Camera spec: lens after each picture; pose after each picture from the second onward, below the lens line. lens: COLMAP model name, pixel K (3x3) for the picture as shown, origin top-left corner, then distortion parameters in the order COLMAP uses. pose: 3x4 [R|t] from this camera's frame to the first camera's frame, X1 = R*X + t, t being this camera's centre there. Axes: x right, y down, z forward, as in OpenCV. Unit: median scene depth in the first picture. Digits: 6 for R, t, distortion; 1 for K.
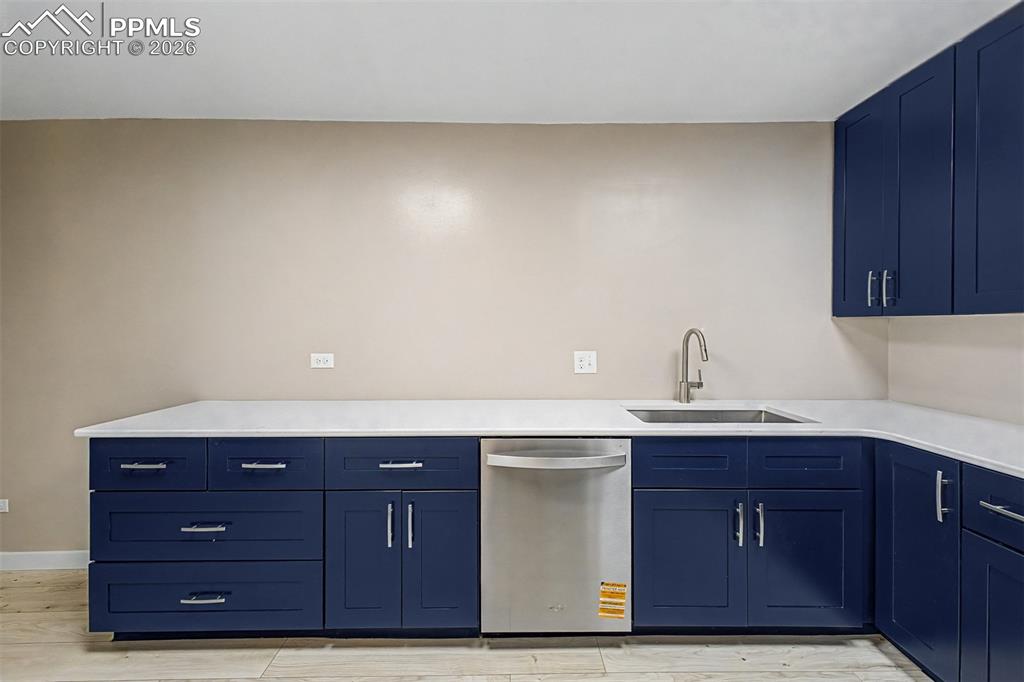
lens RADIAL K [[415.6, 0, 511.8], [0, 415.6, 336.3], [0, 0, 1]] dist [0.037985, -0.008350]
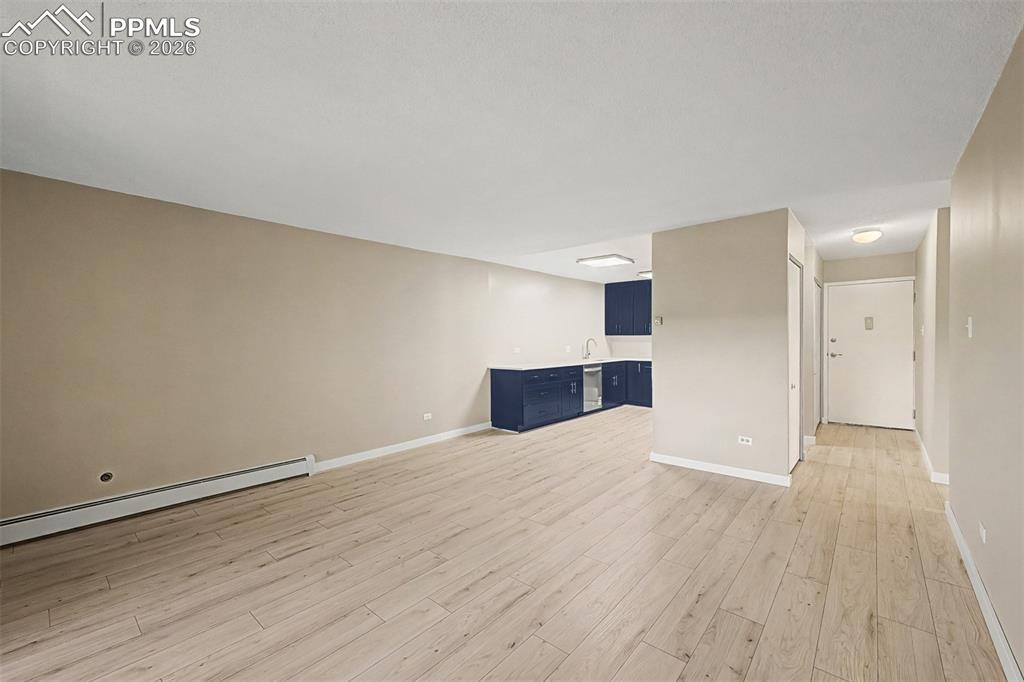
lens RADIAL K [[415.6, 0, 511.8], [0, 415.6, 336.3], [0, 0, 1]] dist [0.037985, -0.008350]
pose [[0.658384, 0.007107, 0.752649, -3.510540], [0.009417, 0.999799, -0.017679, 0.033094], [-0.752623, 0.018727, 0.658185, -1.112902]]
